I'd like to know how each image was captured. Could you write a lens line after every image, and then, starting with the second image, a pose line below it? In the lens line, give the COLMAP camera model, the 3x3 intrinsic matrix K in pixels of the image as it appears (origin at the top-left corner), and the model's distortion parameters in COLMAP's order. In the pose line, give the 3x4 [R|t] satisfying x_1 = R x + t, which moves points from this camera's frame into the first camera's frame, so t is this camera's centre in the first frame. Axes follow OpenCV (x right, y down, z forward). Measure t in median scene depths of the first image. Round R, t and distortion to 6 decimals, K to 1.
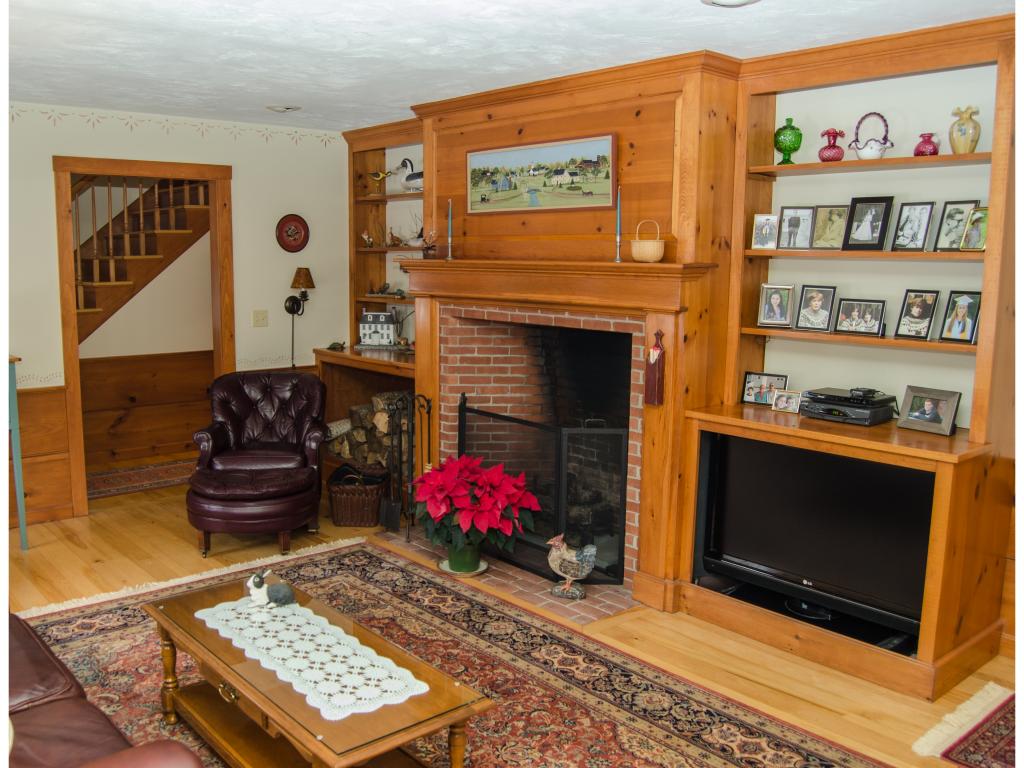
lens RADIAL K [[894.0, 0, 460.2], [0, 894.0, 412.3], [0, 0, 1]] dist [-0.079173, -0.005691]
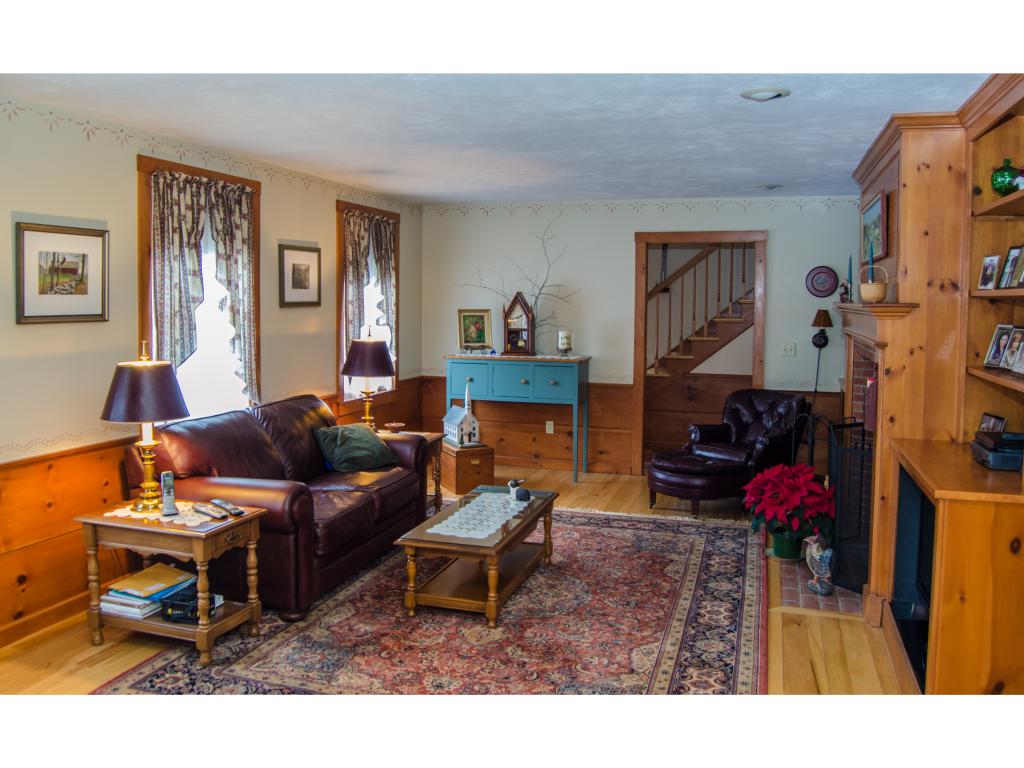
lens RADIAL K [[830.1, 0, 510.6], [0, 830.1, 379.4], [0, 0, 1]] dist [-0.066178, -0.007747]
pose [[0.558972, 0.078482, -0.825464, 0.846883], [-0.148222, 0.988934, -0.006346, 0.002155], [0.815831, 0.125899, 0.564419, 0.053024]]
